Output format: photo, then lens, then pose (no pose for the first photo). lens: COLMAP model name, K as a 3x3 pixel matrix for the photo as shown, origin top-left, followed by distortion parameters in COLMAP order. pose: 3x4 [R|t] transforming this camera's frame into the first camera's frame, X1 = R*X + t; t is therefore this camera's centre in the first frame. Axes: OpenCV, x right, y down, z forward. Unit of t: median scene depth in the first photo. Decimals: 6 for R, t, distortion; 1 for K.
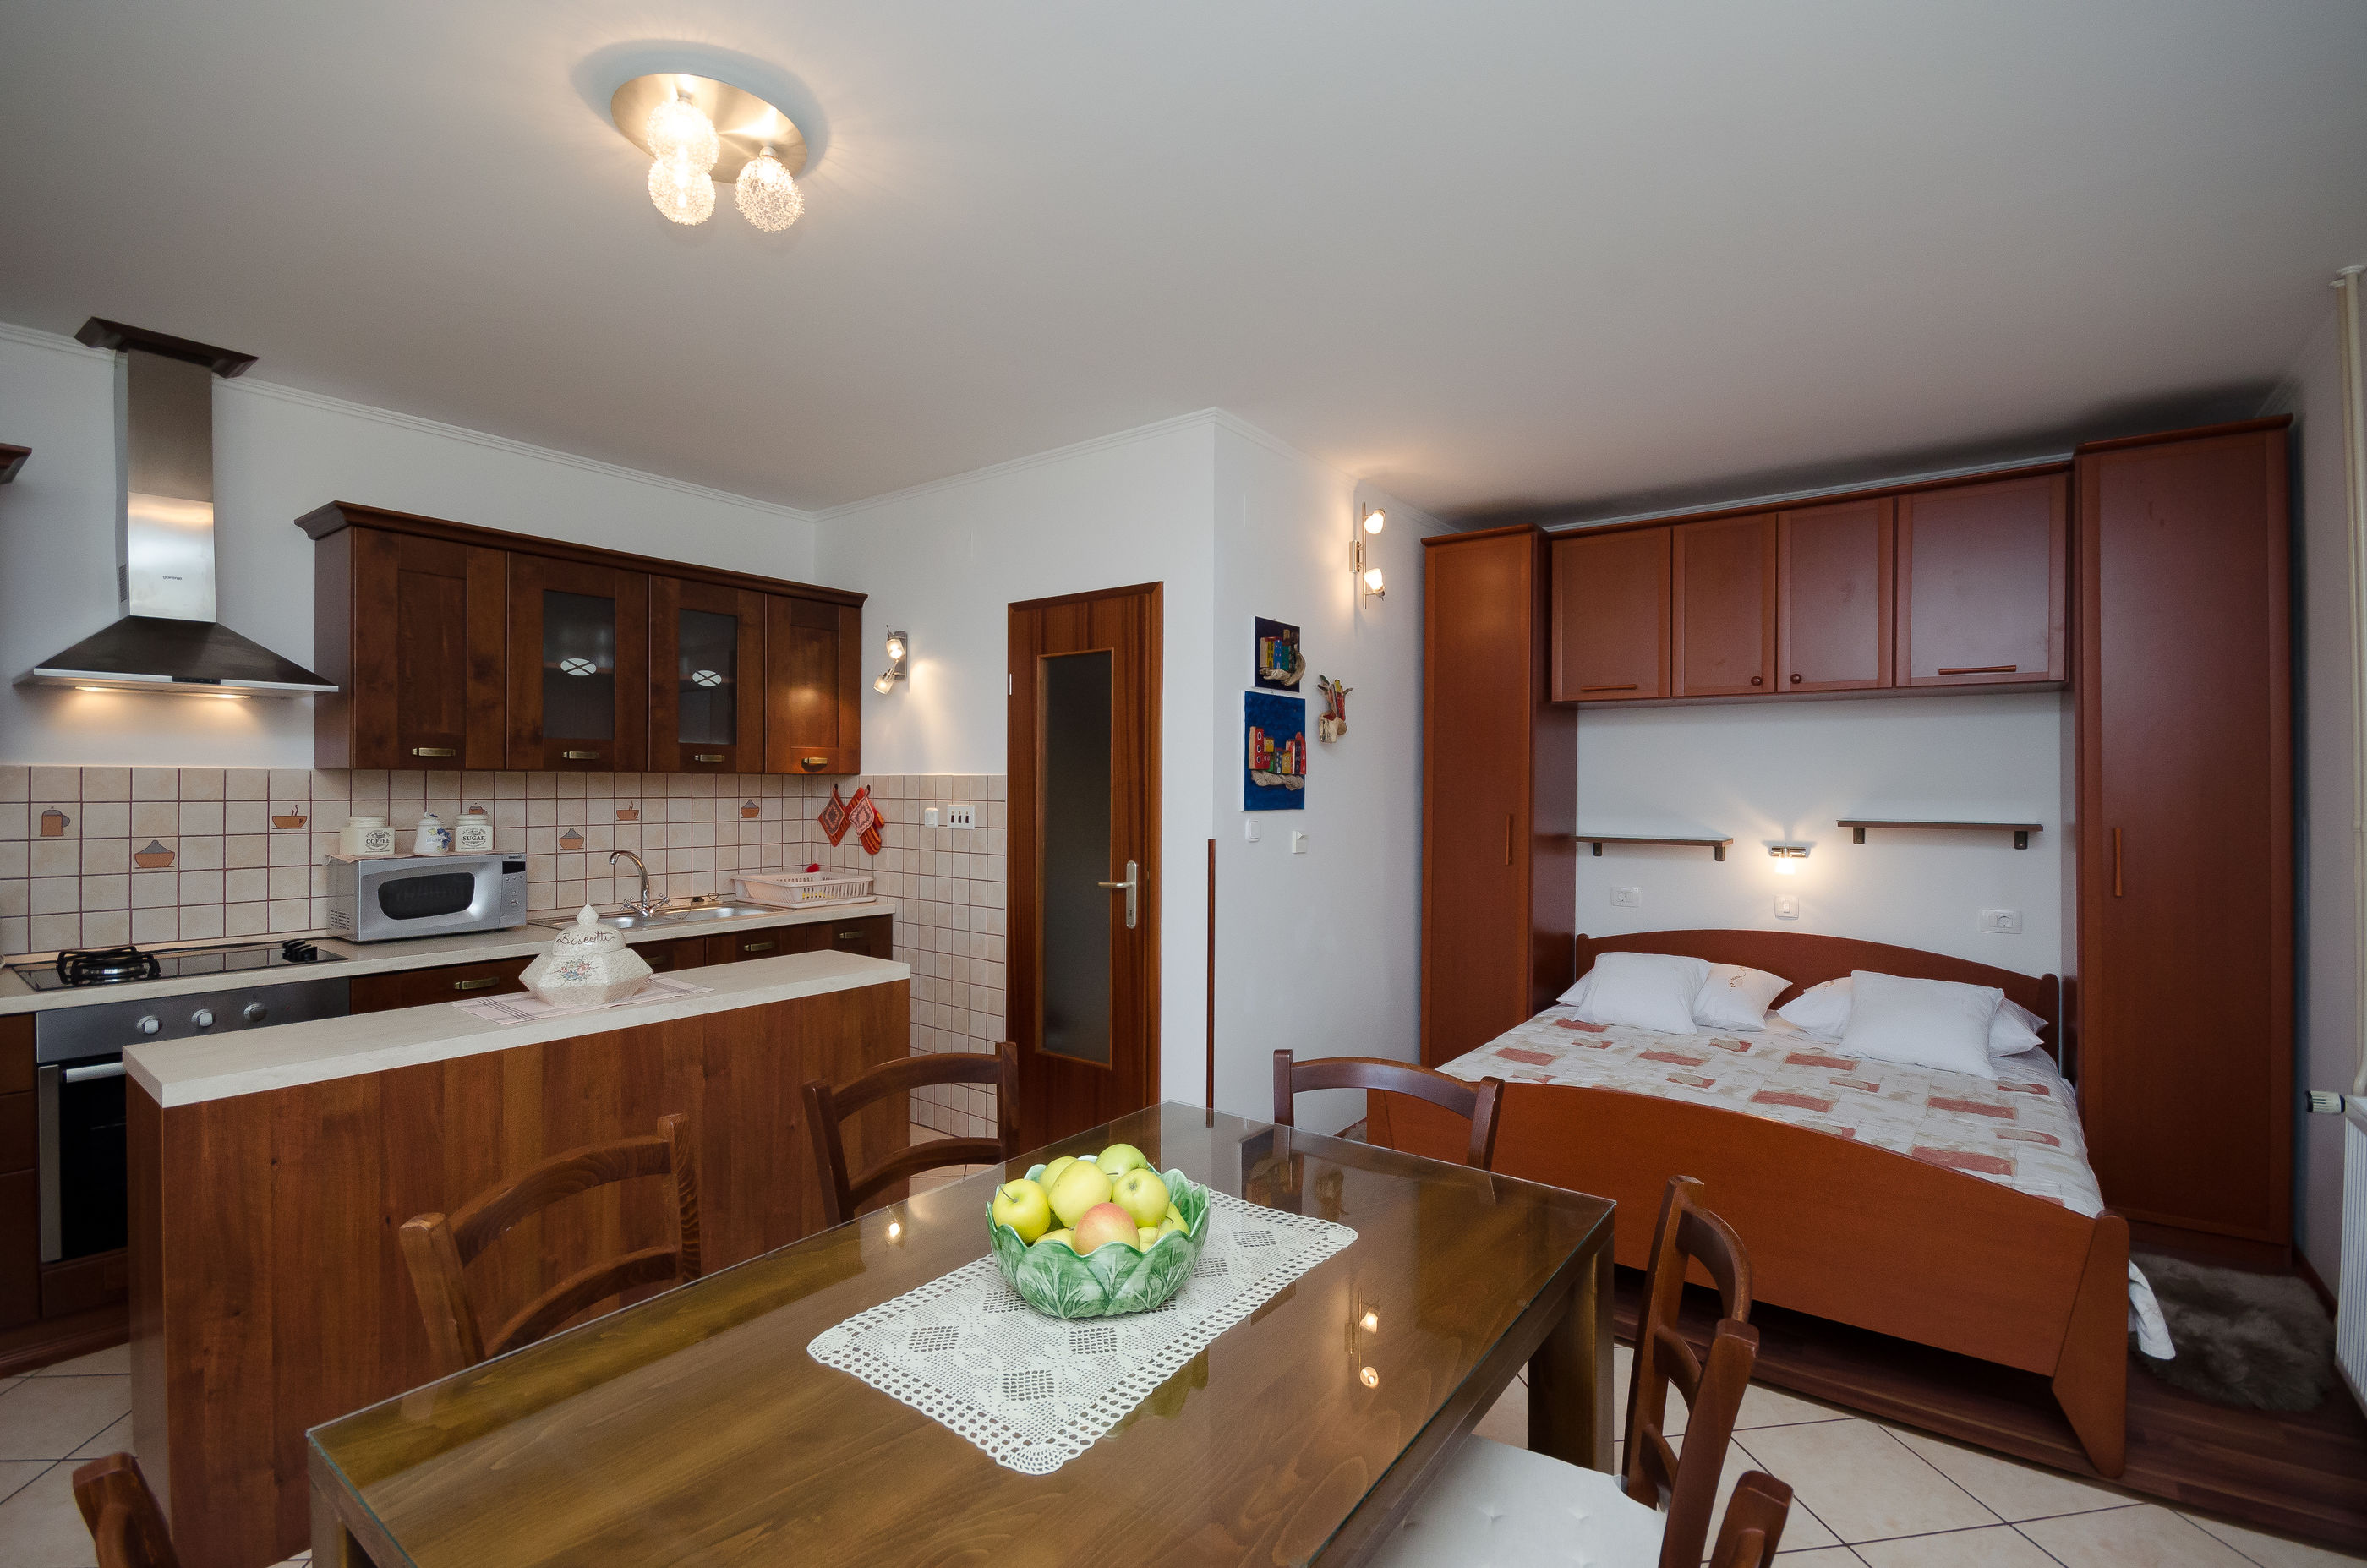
lens RADIAL K [[1067.0, 0, 1206.1], [0, 1067.0, 791.2], [0, 0, 1]] dist [0.004516, -0.009031]
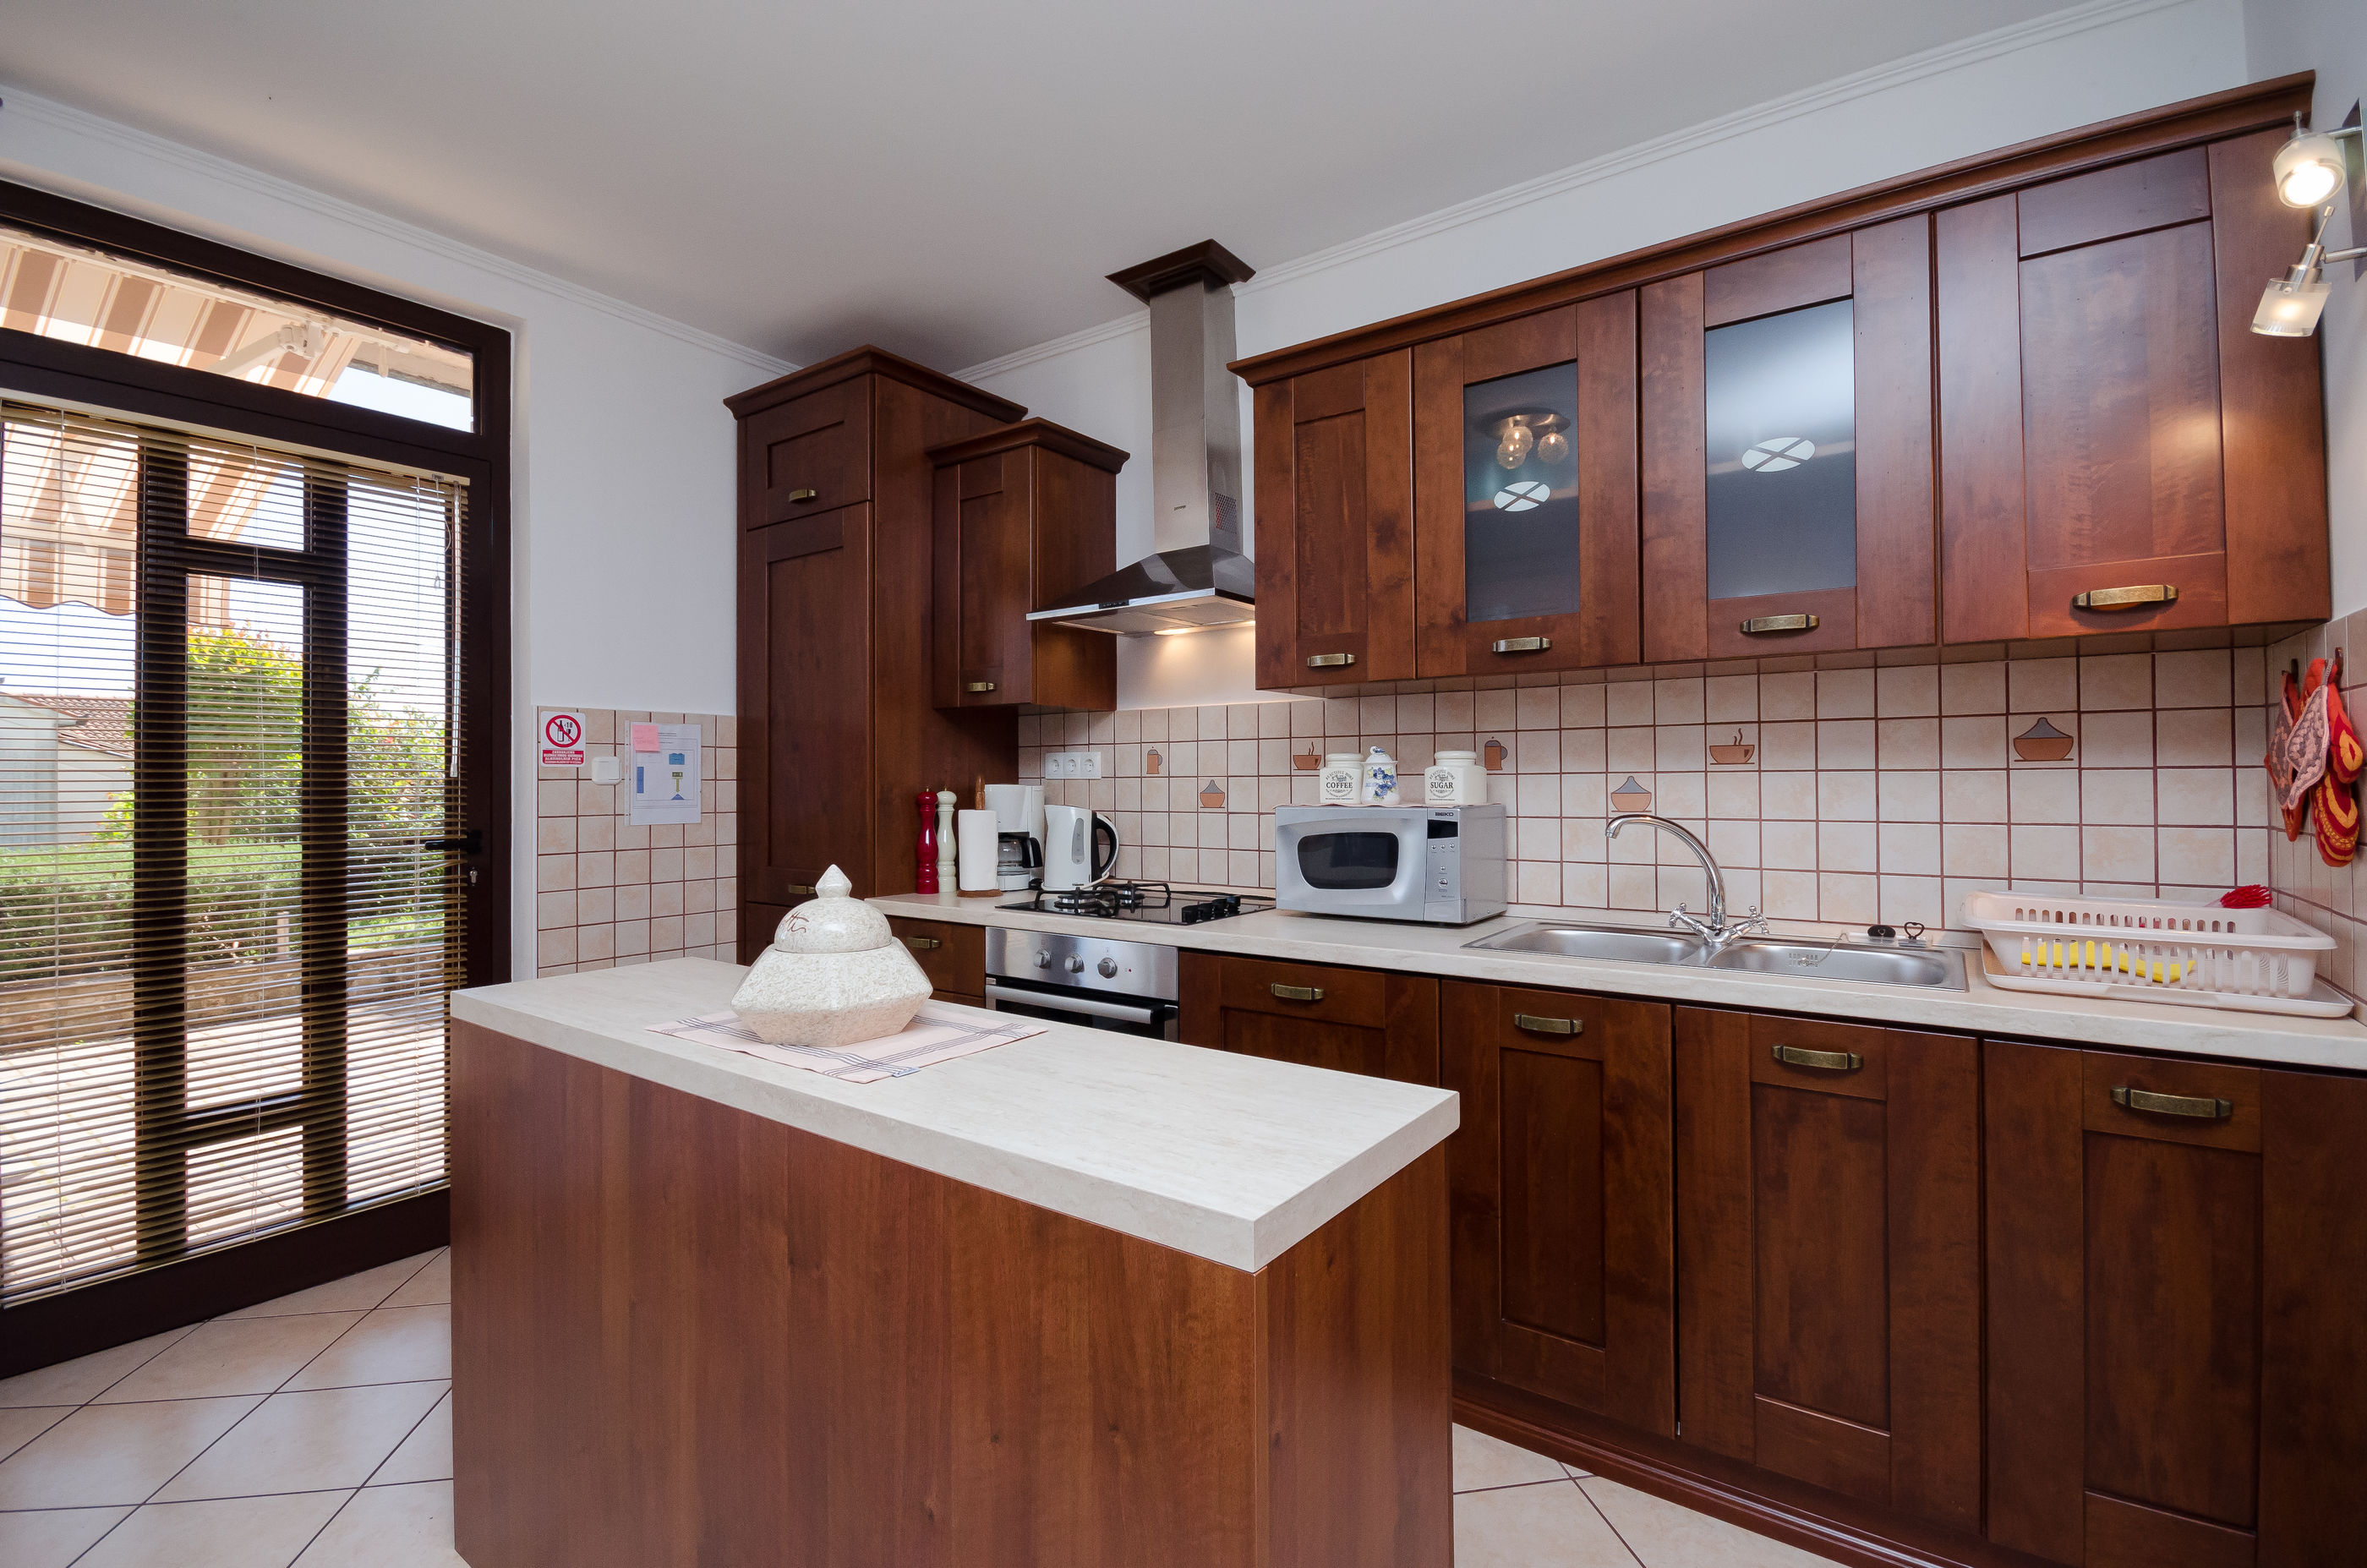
lens RADIAL K [[1067.0, 0, 1170.5], [0, 1067.0, 770.5], [0, 0, 1]] dist [0.004516, -0.009031]
pose [[-0.011359, -0.017351, -0.999785, 0.001838], [-0.000691, 0.999849, -0.017344, 0.044248], [0.999935, 0.000494, -0.011369, 0.790202]]
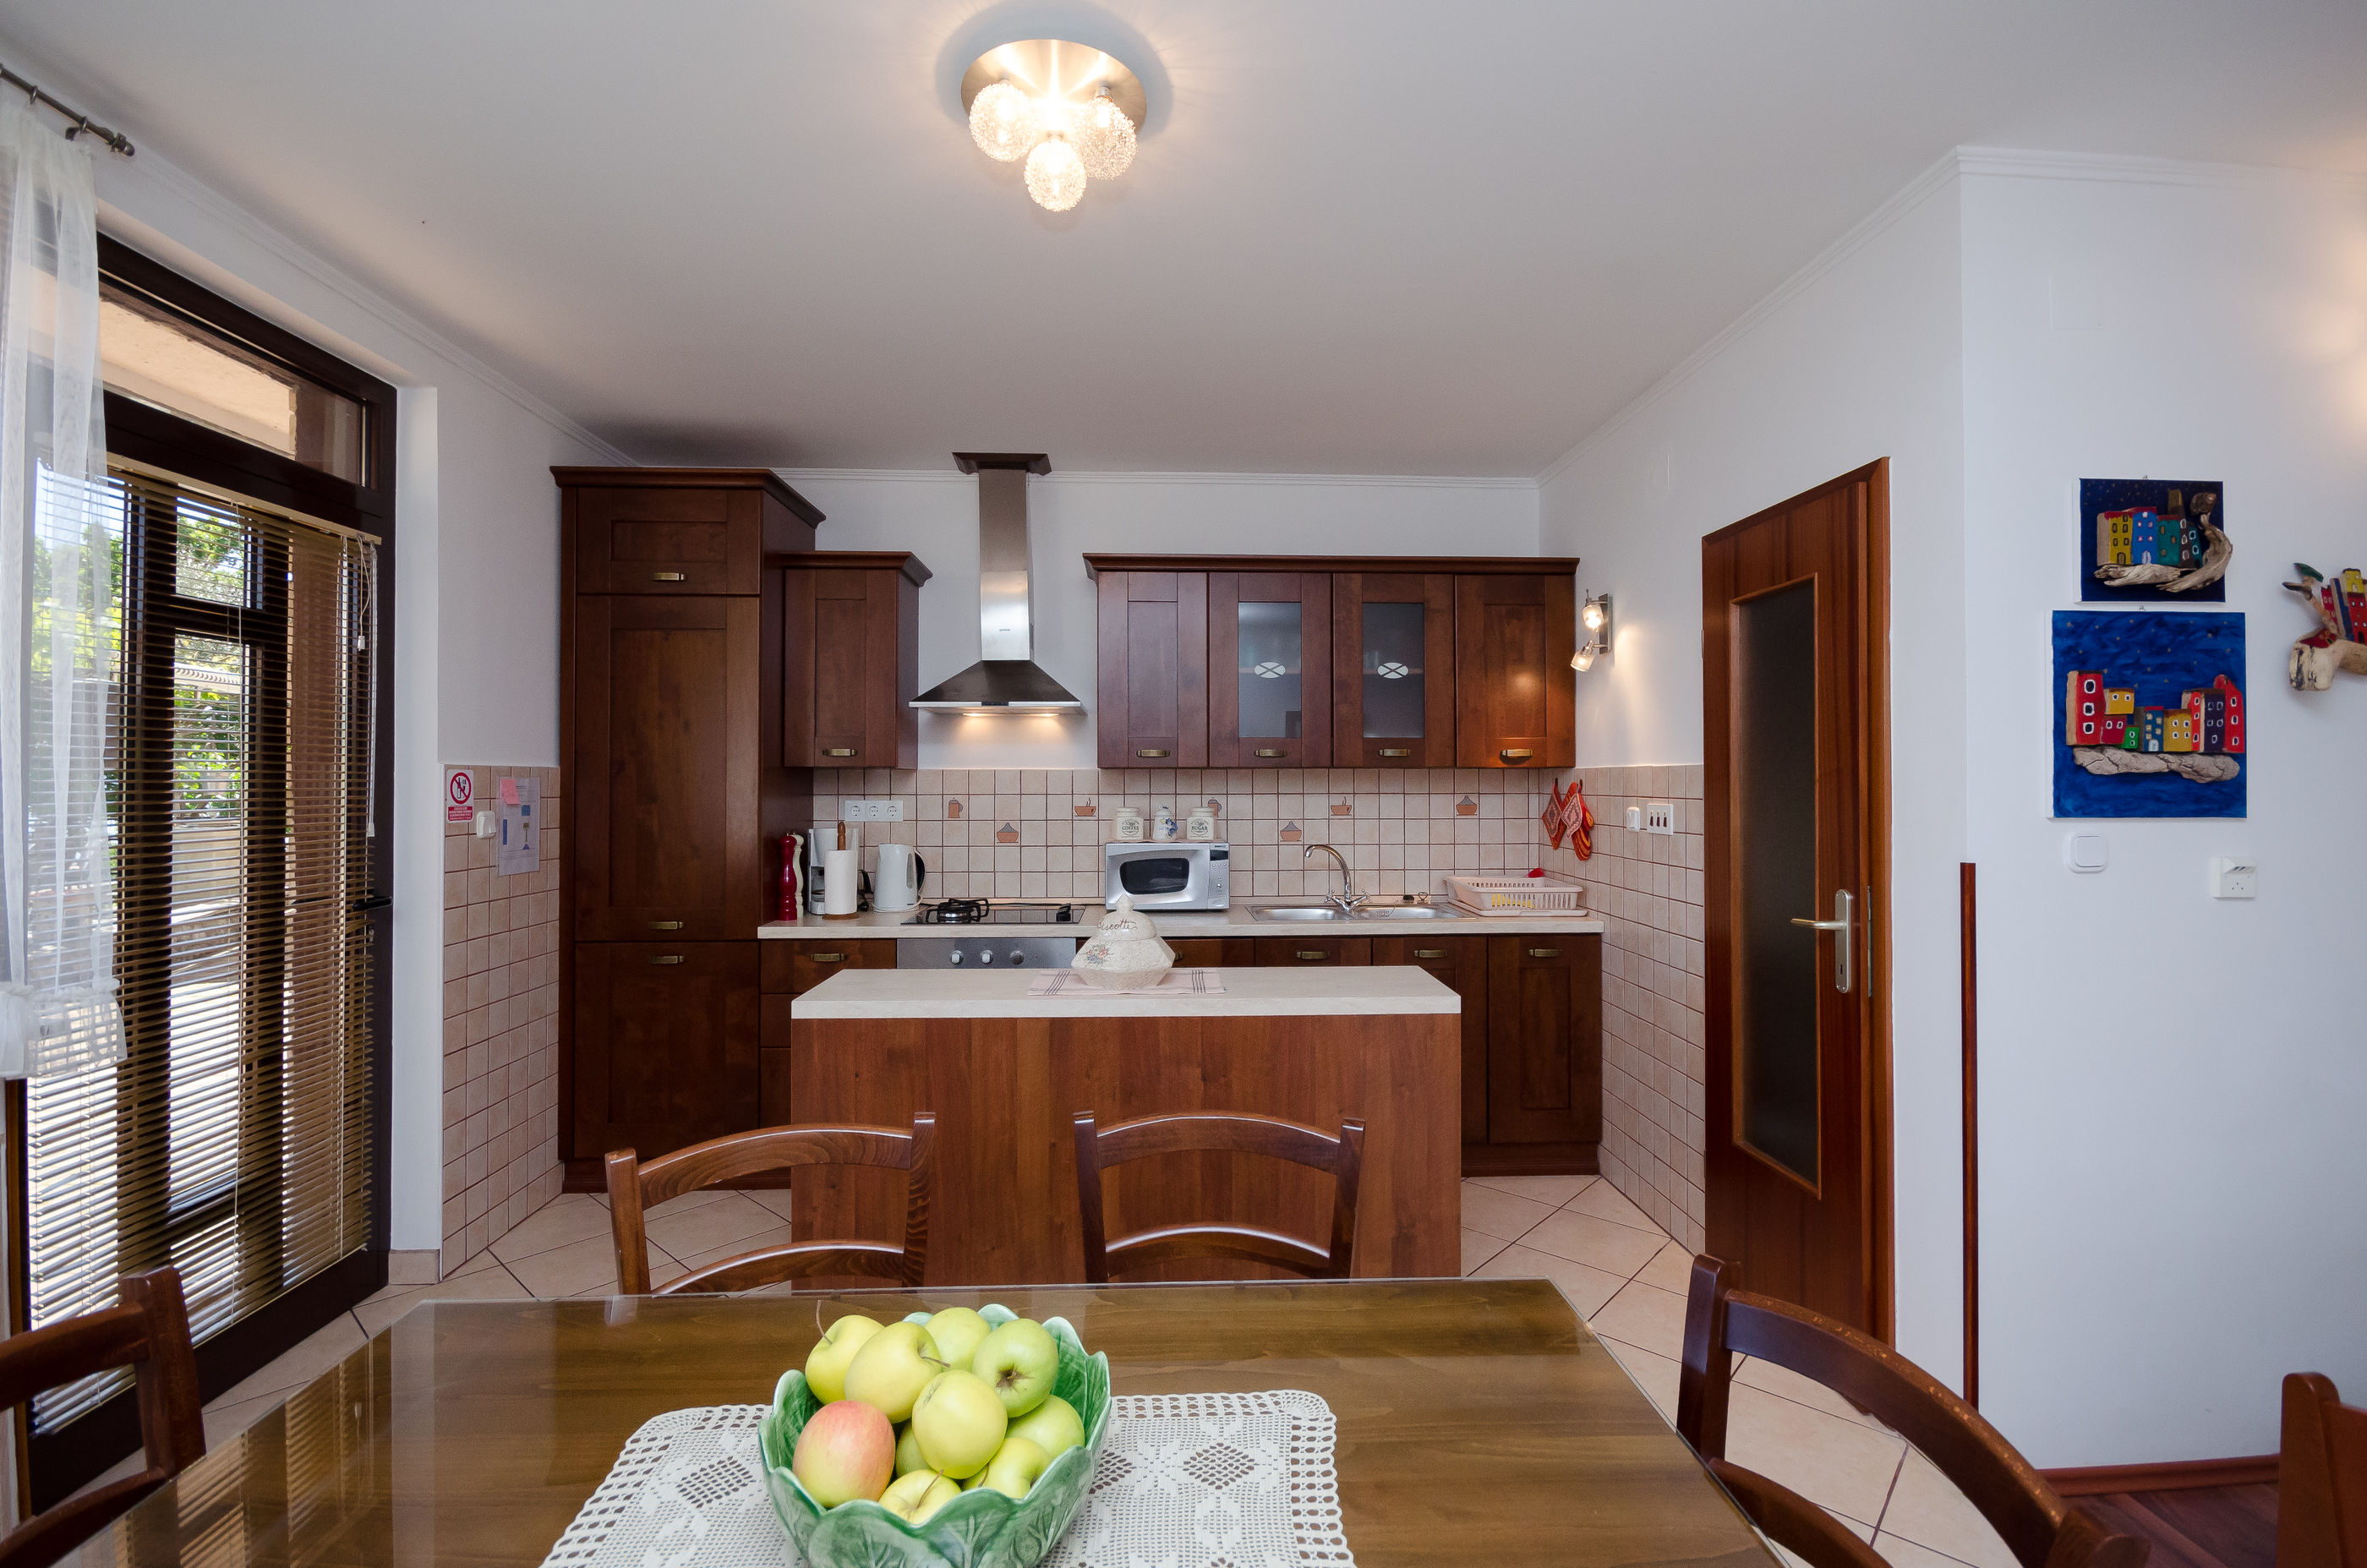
lens RADIAL K [[1067.0, 0, 1199.6], [0, 1067.0, 774.6], [0, 0, 1]] dist [0.004516, -0.009031]
pose [[0.617278, -0.011582, -0.786660, 0.203386], [-0.000064, 0.999891, -0.014772, 0.003593], [0.786745, 0.009169, 0.617210, 0.278729]]
